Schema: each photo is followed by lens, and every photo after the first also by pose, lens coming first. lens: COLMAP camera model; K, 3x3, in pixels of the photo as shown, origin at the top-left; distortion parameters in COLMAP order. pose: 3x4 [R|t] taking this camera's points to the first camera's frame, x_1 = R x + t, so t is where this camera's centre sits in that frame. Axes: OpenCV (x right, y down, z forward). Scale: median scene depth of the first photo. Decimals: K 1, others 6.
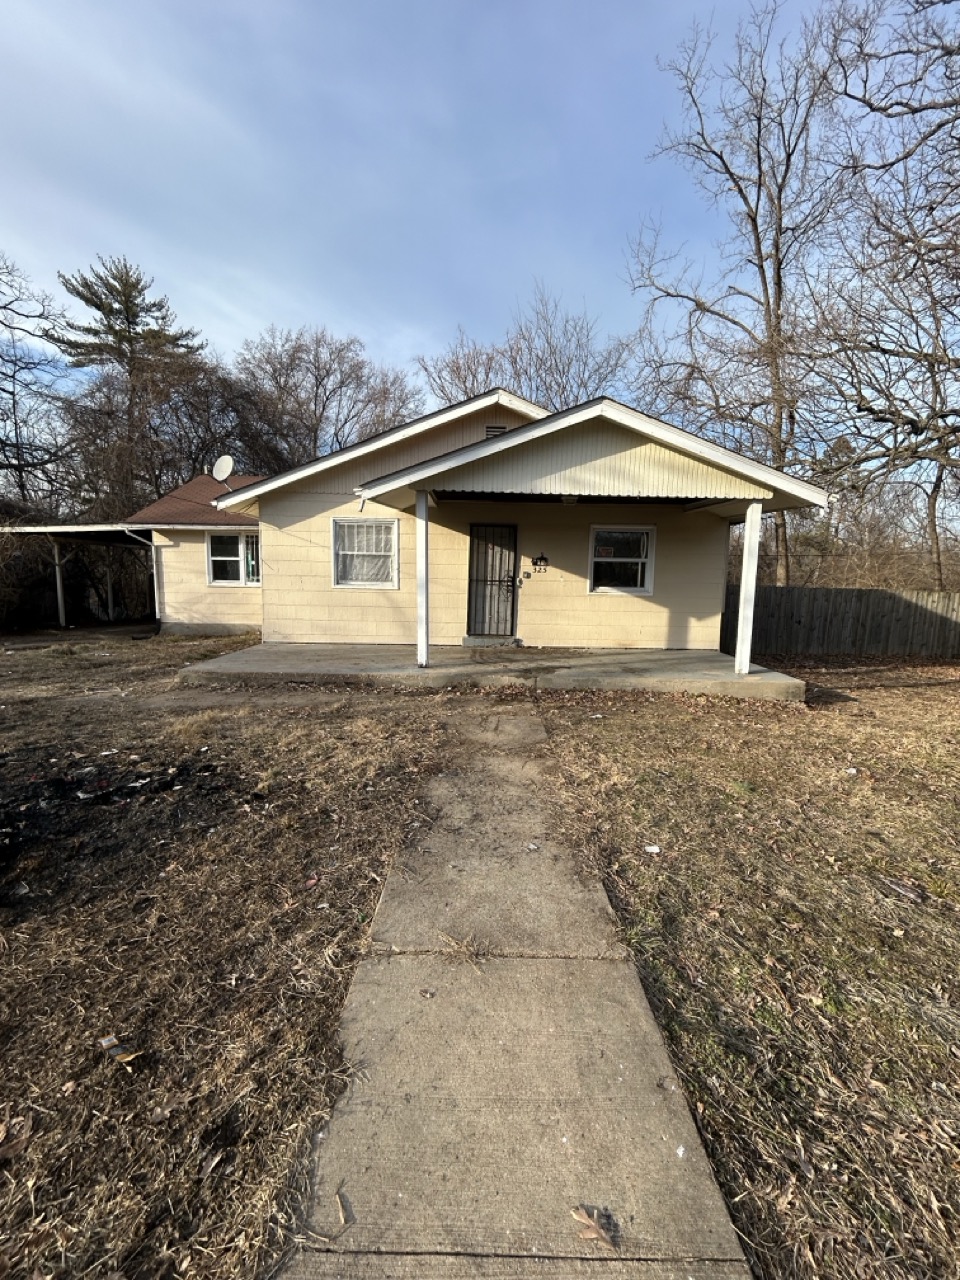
lens RADIAL K [[519.8, 0, 479.3], [0, 519.8, 644.5], [0, 0, 1]] dist [-0.000566, -0.000463]
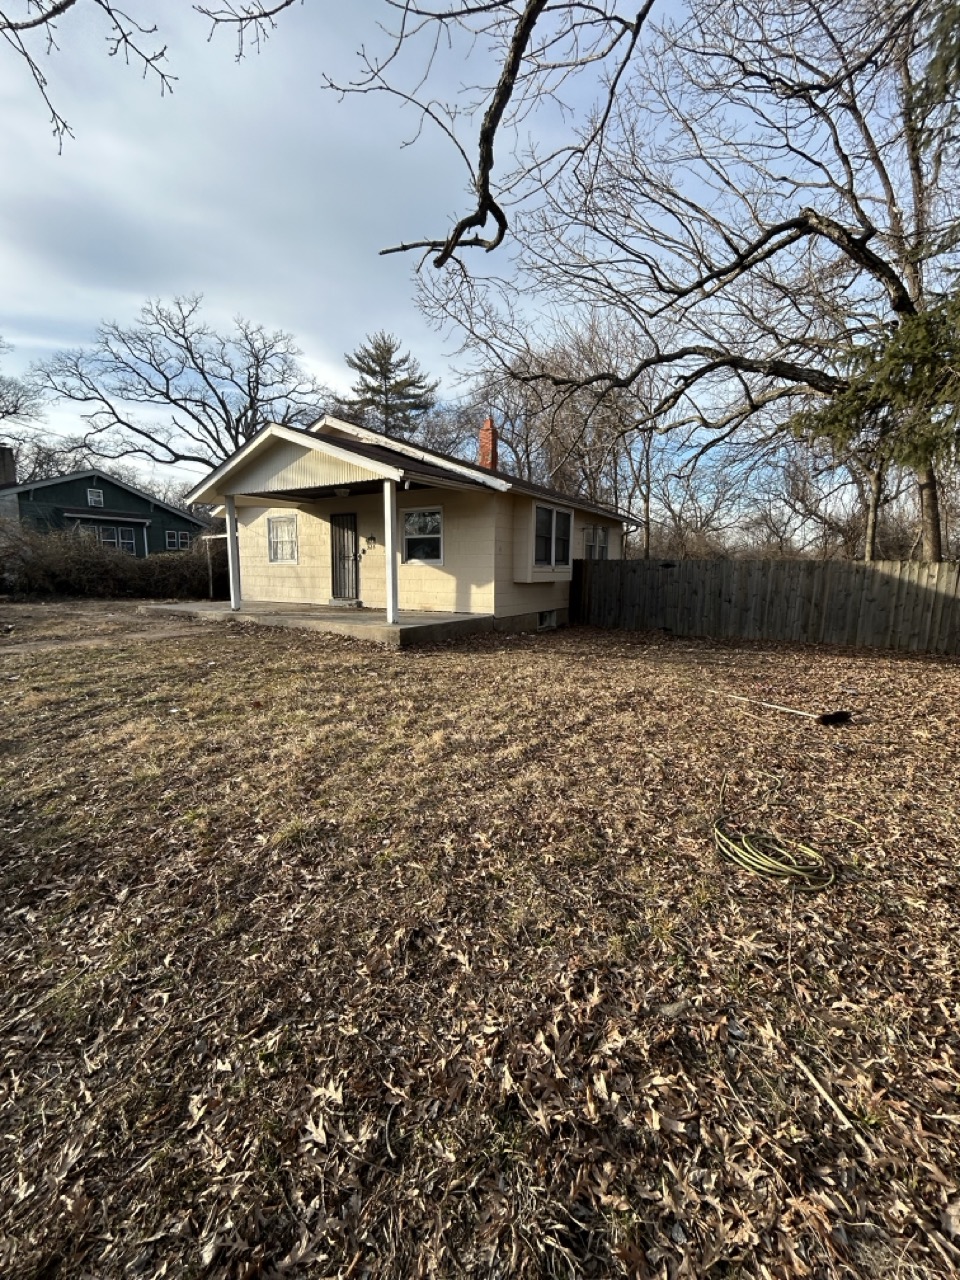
lens RADIAL K [[519.8, 0, 476.4], [0, 519.8, 635.2], [0, 0, 1]] dist [-0.000566, -0.000463]
pose [[0.840242, 0.056140, -0.539297, 0.736032], [-0.060303, 0.998131, 0.009950, 0.032145], [0.538847, 0.024161, 0.842057, 0.041303]]
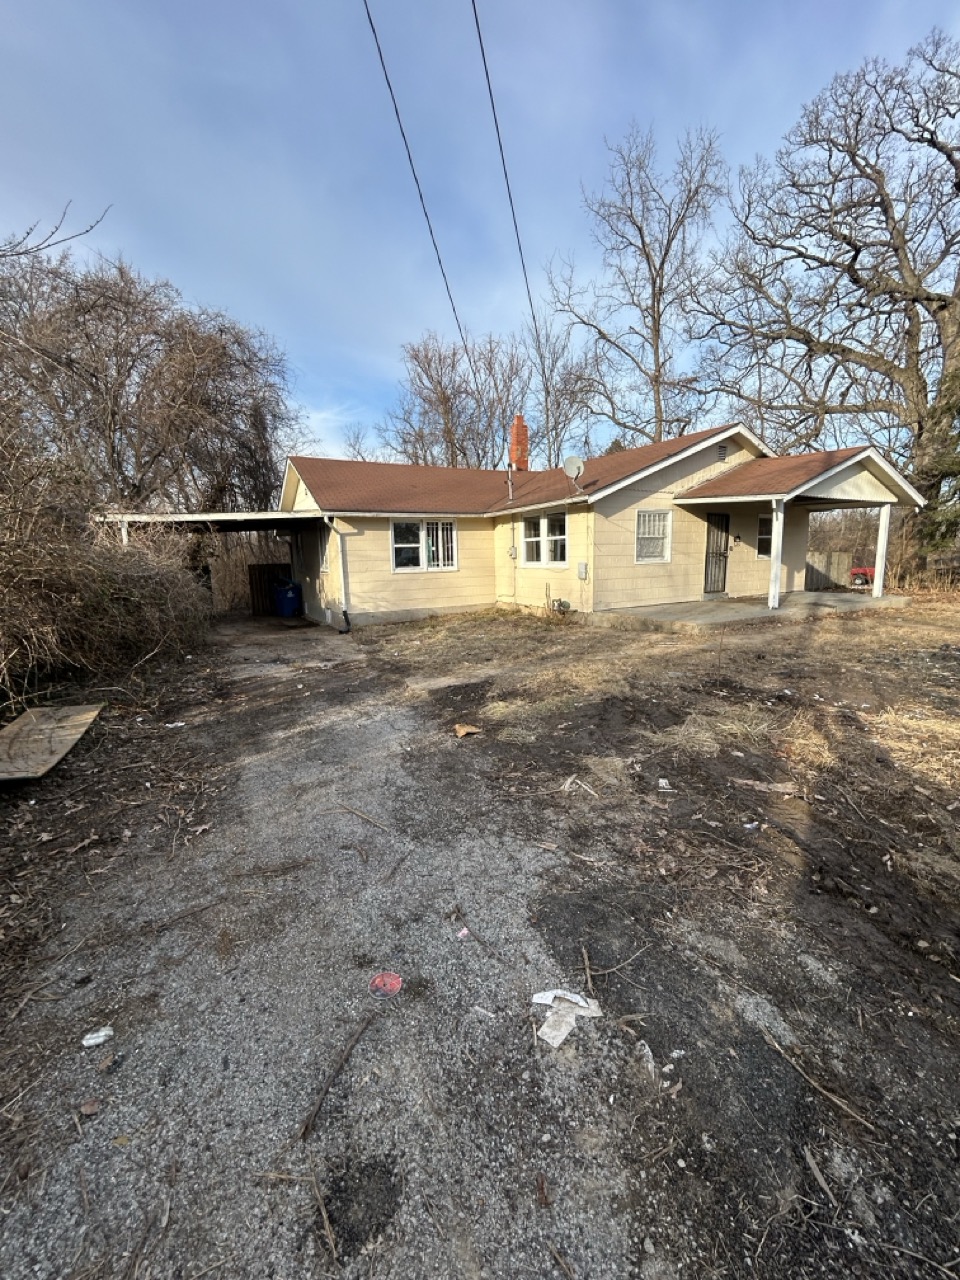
lens RADIAL K [[519.8, 0, 487.5], [0, 519.8, 647.3], [0, 0, 1]] dist [-0.000566, -0.000463]
pose [[0.865215, -0.127858, 0.484824, -0.883314], [0.105965, 0.991728, 0.072433, -0.024343], [-0.490075, -0.011296, 0.871607, 0.030218]]
